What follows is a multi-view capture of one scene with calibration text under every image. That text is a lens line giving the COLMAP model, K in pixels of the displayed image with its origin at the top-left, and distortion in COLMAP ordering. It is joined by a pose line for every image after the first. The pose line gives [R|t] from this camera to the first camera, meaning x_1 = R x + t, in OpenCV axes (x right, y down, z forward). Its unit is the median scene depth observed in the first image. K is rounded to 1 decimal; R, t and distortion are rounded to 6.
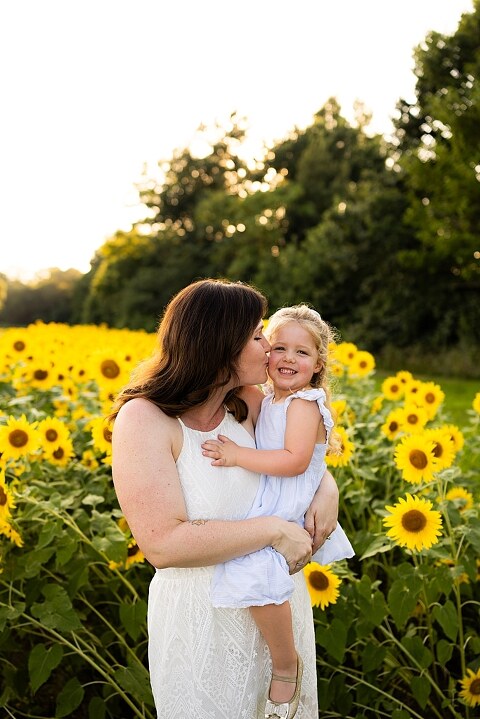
lens RADIAL K [[671.5, 0, 239.7], [0, 671.5, 355.8], [0, 0, 1]] dist [-0.015185, 0.000000]
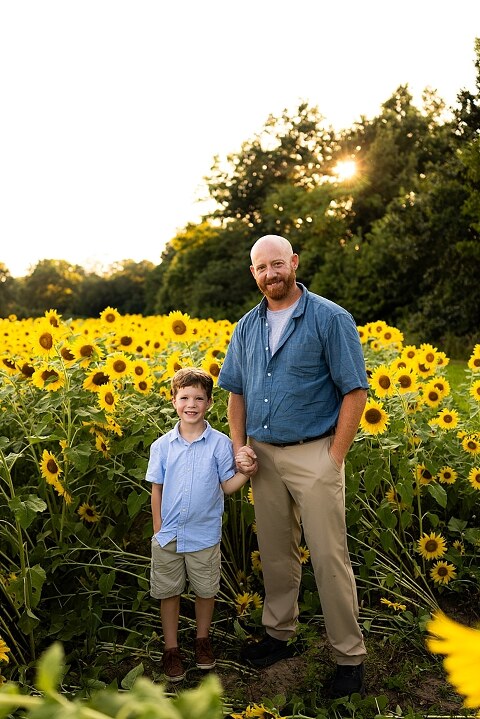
lens RADIAL K [[671.5, 0, 234.4], [0, 671.5, 359.3], [0, 0, 1]] dist [-0.015185, 0.000000]
pose [[0.993745, 0.008721, -0.111330, 0.011366], [-0.006910, 0.999838, 0.016643, 0.009158], [0.111457, -0.015769, 0.993644, -0.055576]]
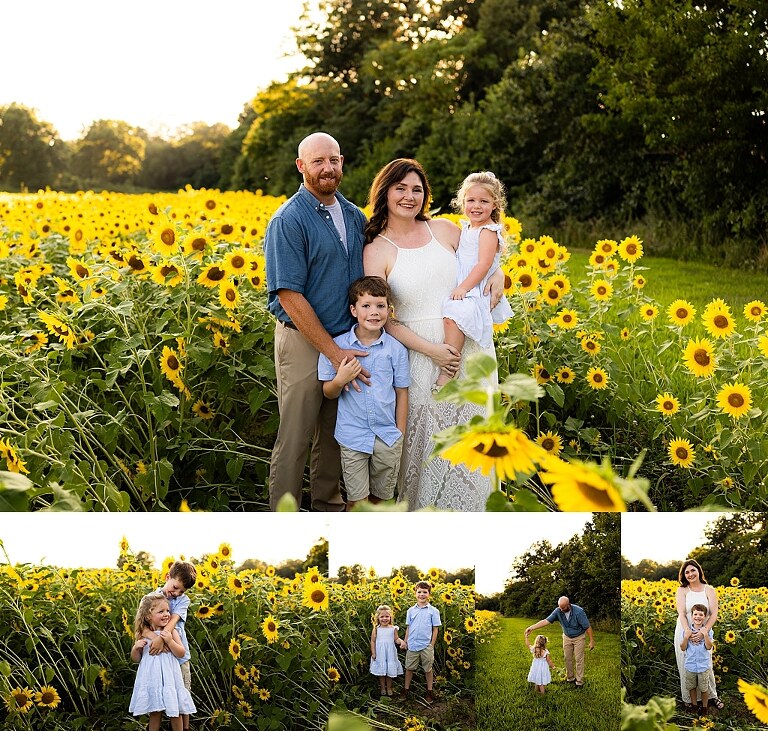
lens RADIAL K [[778.2, 0, 344.9], [0, 778.2, 285.3], [0, 0, 1]] dist [-0.015373, 0.000000]
pose [[0.996358, 0.026515, -0.081039, 0.005717], [-0.020579, 0.997103, 0.073227, 0.004880], [0.082746, -0.071292, 0.994017, -0.081220]]
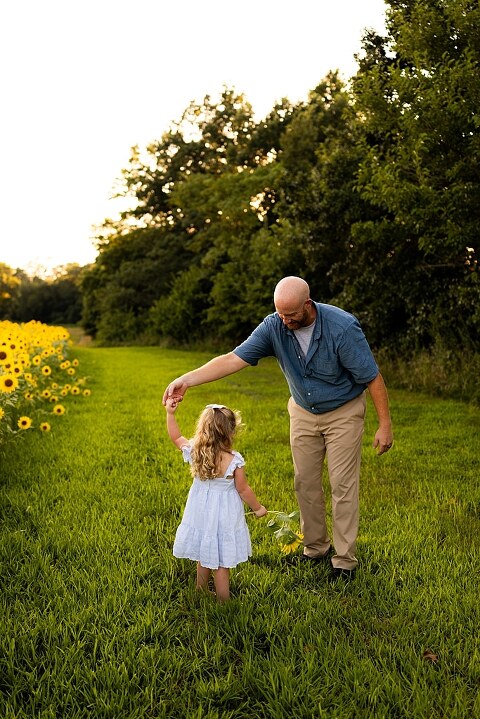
lens RADIAL K [[671.5, 0, 242.1], [0, 671.5, 362.7], [0, 0, 1]] dist [-0.015185, 0.000000]
pose [[0.999486, 0.007497, -0.031160, 0.117328], [-0.007120, 0.999900, 0.012203, -0.005891], [0.031249, -0.011975, 0.999440, 0.206479]]
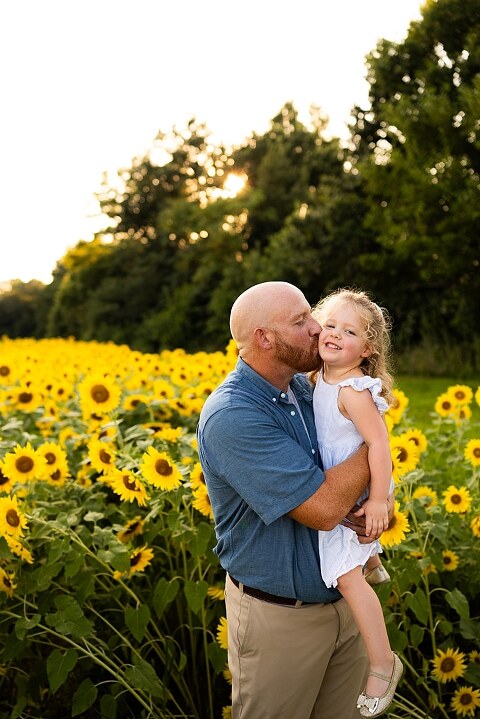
lens RADIAL K [[671.5, 0, 240.1], [0, 671.5, 354.4], [0, 0, 1]] dist [-0.015185, 0.000000]
pose [[0.997852, -0.043259, 0.049198, -0.002786], [0.043671, 0.999019, -0.007325, -0.003725], [-0.048833, 0.009457, 0.998762, -0.012767]]
